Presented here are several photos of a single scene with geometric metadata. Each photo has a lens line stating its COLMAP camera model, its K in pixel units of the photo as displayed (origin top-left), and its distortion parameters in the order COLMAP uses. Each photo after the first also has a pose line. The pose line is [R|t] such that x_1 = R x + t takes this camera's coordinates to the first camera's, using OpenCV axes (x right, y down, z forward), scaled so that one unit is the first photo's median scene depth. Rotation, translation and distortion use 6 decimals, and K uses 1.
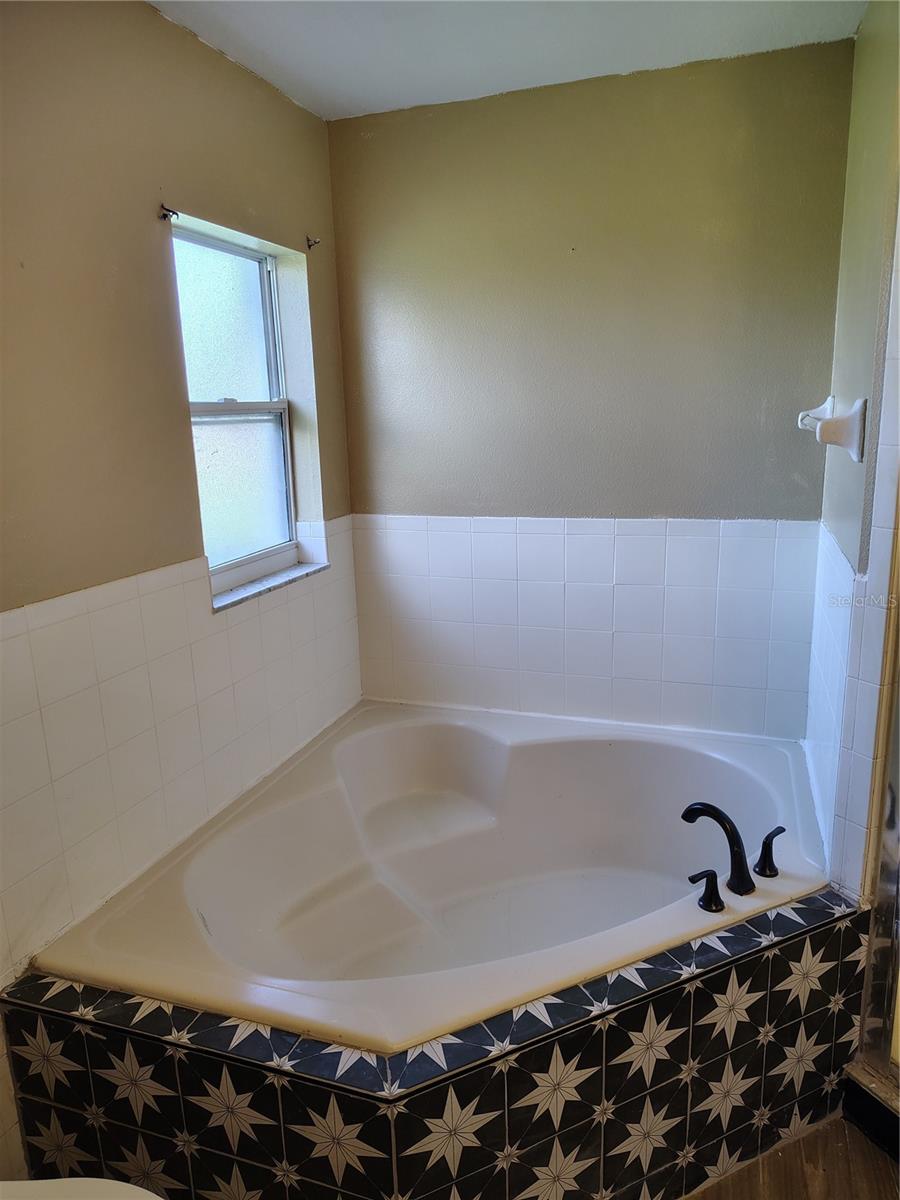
lens RADIAL K [[825.4, 0, 452.2], [0, 825.4, 605.3], [0, 0, 1]] dist [0.001991, -0.003115]
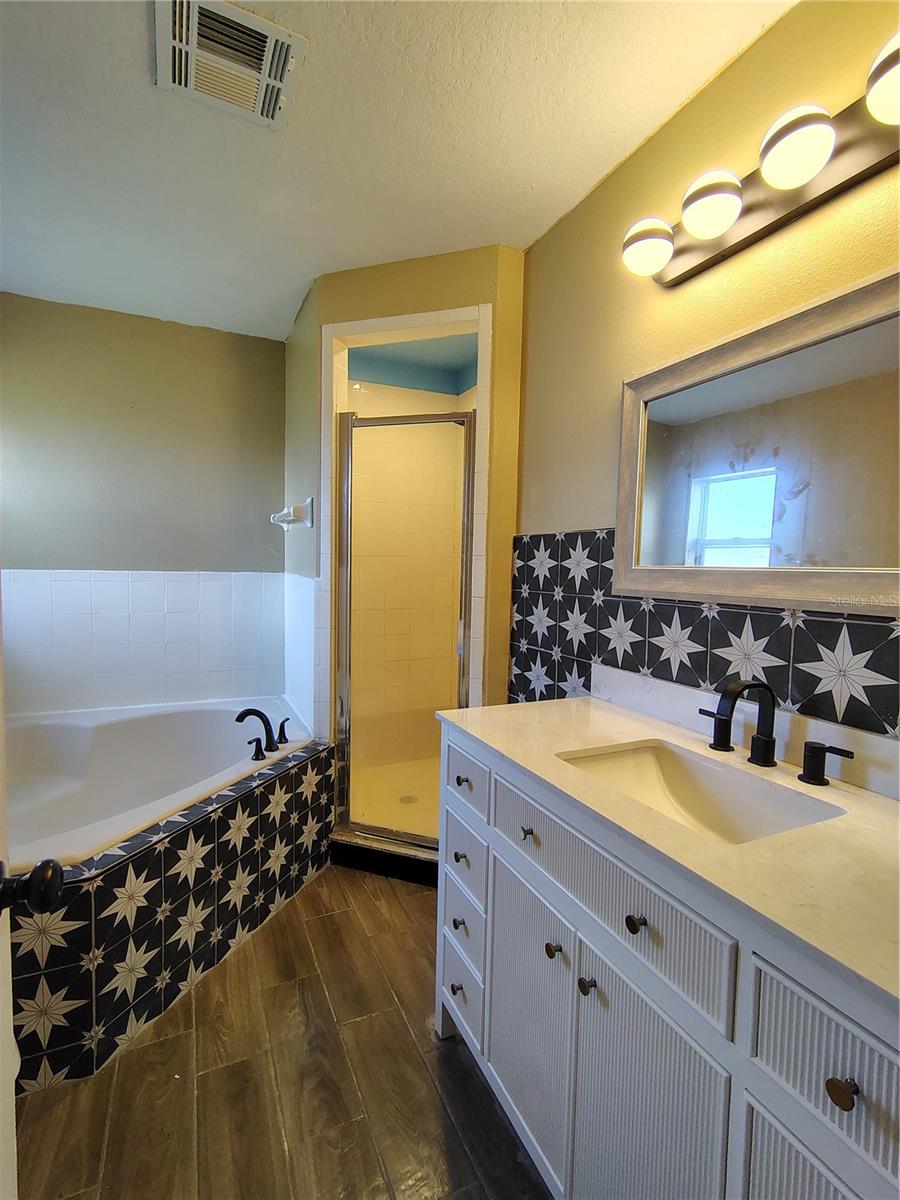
lens RADIAL K [[564.6, 0, 455.6], [0, 564.6, 595.2], [0, 0, 1]] dist [-0.005465, 0.002163]
pose [[0.711072, 0.006458, 0.703089, -0.253439], [0.120879, 0.983947, -0.131289, 0.226356], [-0.692650, 0.178344, 0.698877, -0.229845]]
